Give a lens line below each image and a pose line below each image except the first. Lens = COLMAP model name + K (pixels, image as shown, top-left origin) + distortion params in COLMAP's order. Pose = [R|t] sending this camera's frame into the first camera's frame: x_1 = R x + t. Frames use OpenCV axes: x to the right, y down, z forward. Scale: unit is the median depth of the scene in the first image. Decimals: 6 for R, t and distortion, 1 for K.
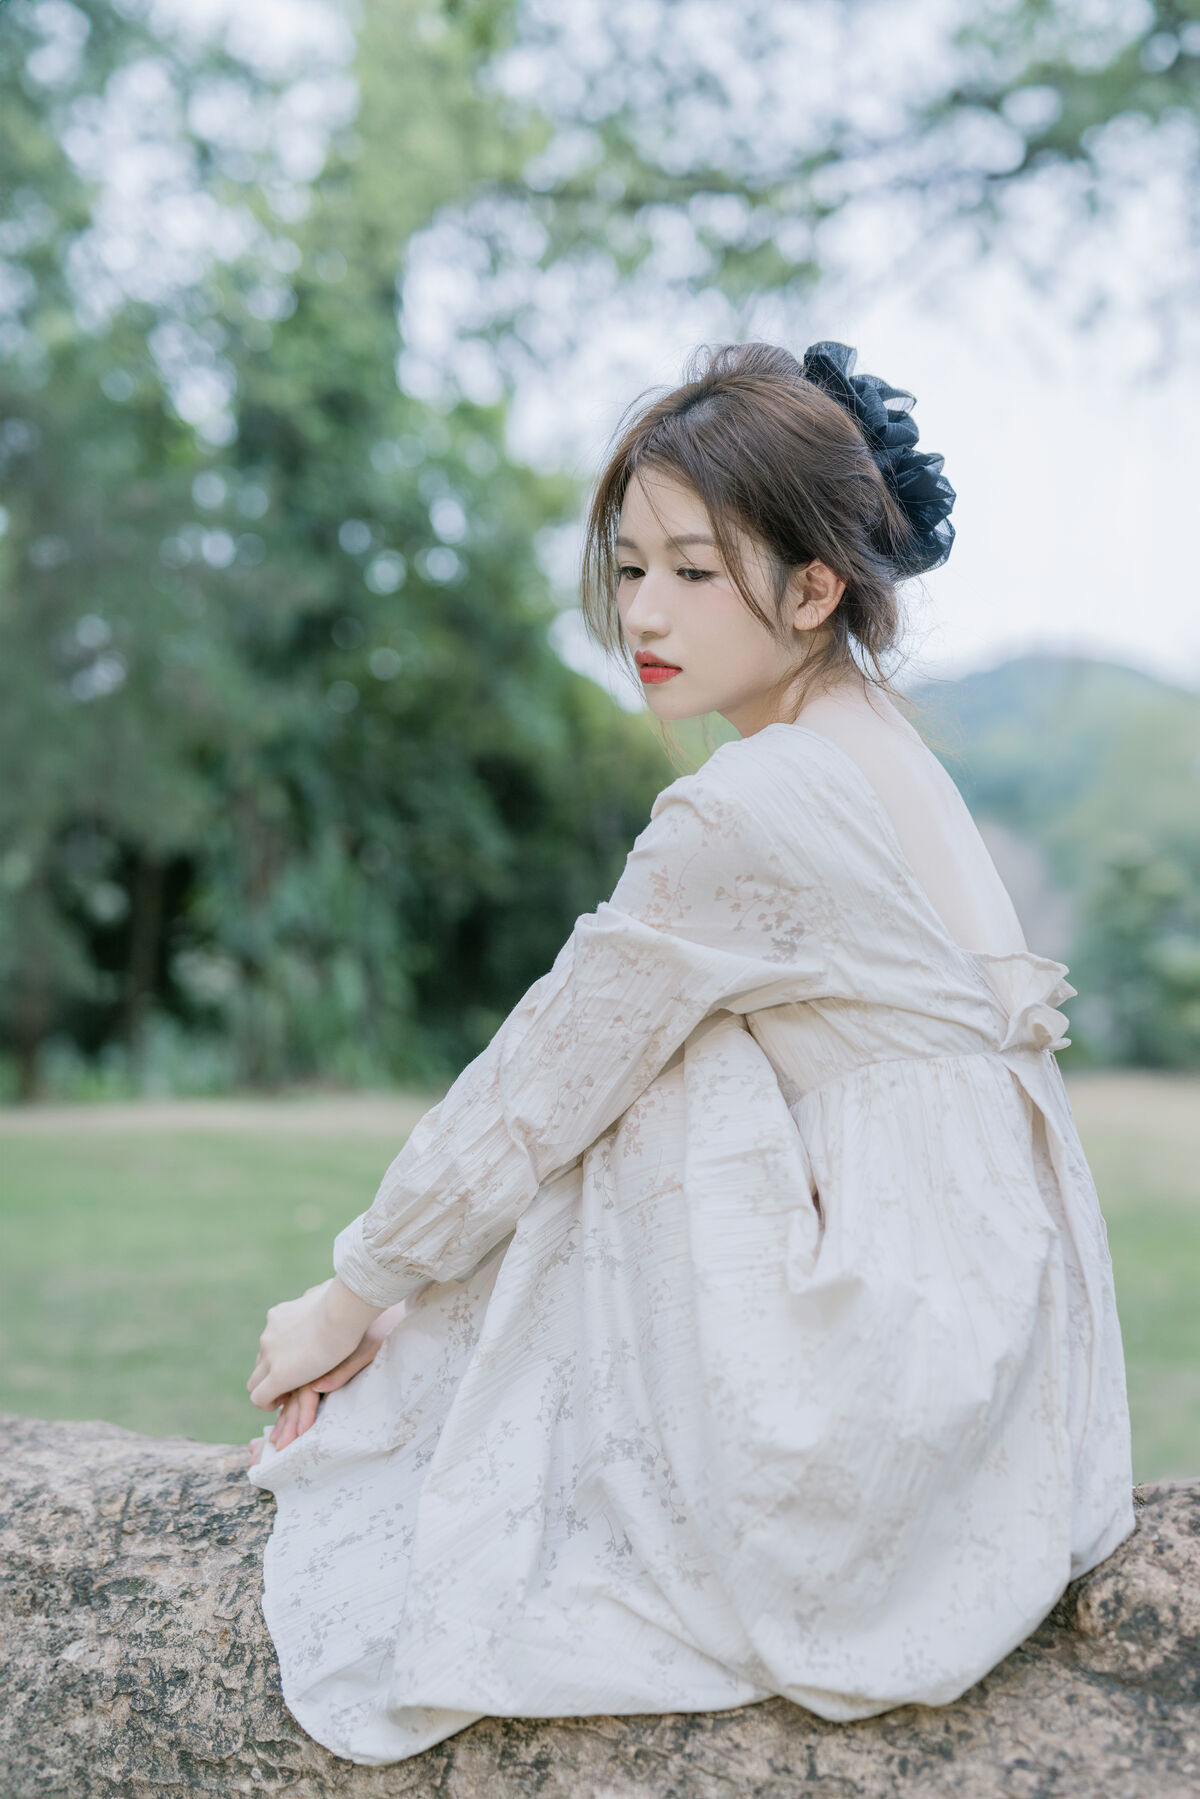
lens RADIAL K [[2256.2, 0, 805.1], [0, 2256.2, 901.8], [0, 0, 1]] dist [-0.035625, 0.028323]
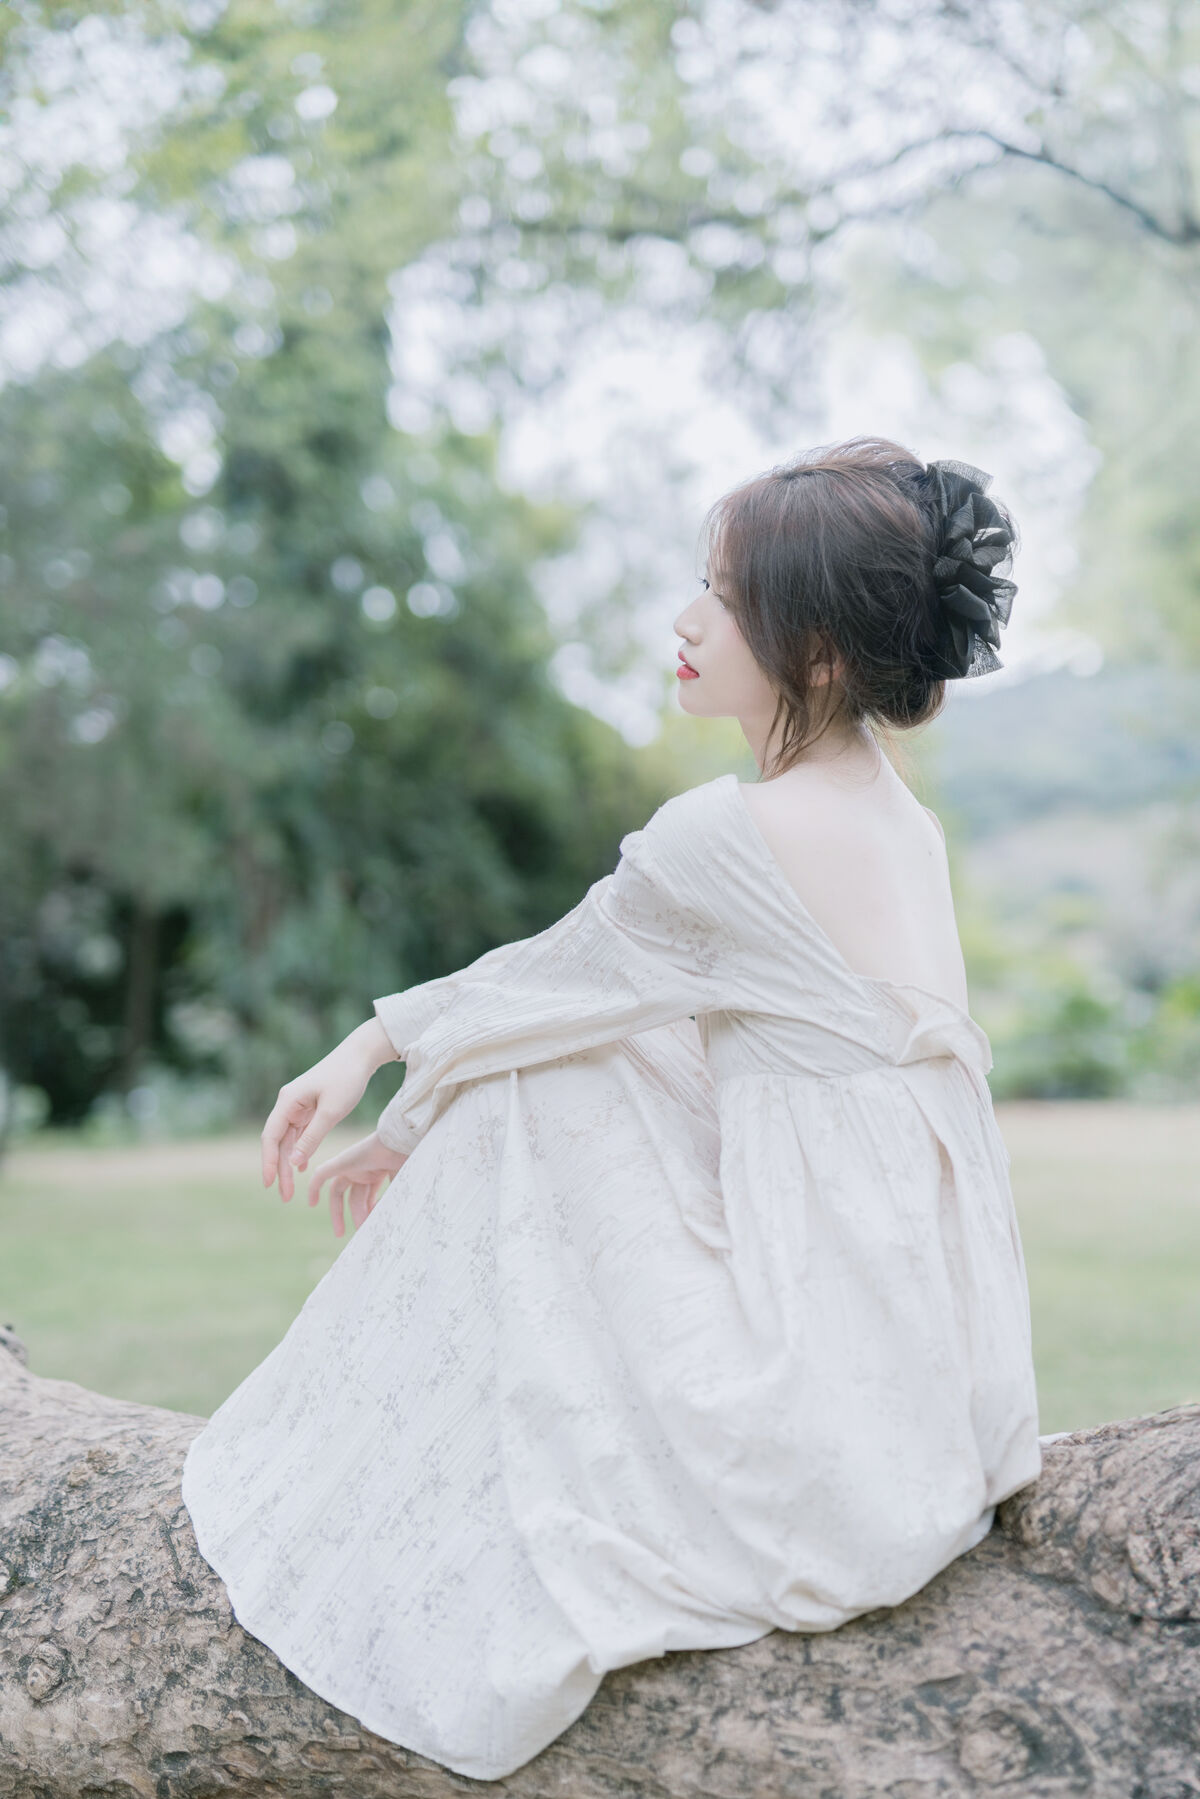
lens RADIAL K [[2400.6, 0, 819.7], [0, 2400.6, 963.6], [0, 0, 1]] dist [-0.031379, 0.041934]
pose [[0.999696, -0.024629, -0.001478, 0.018154], [0.024645, 0.999616, 0.012636, -0.009650], [0.001167, -0.012668, 0.999919, -0.269103]]
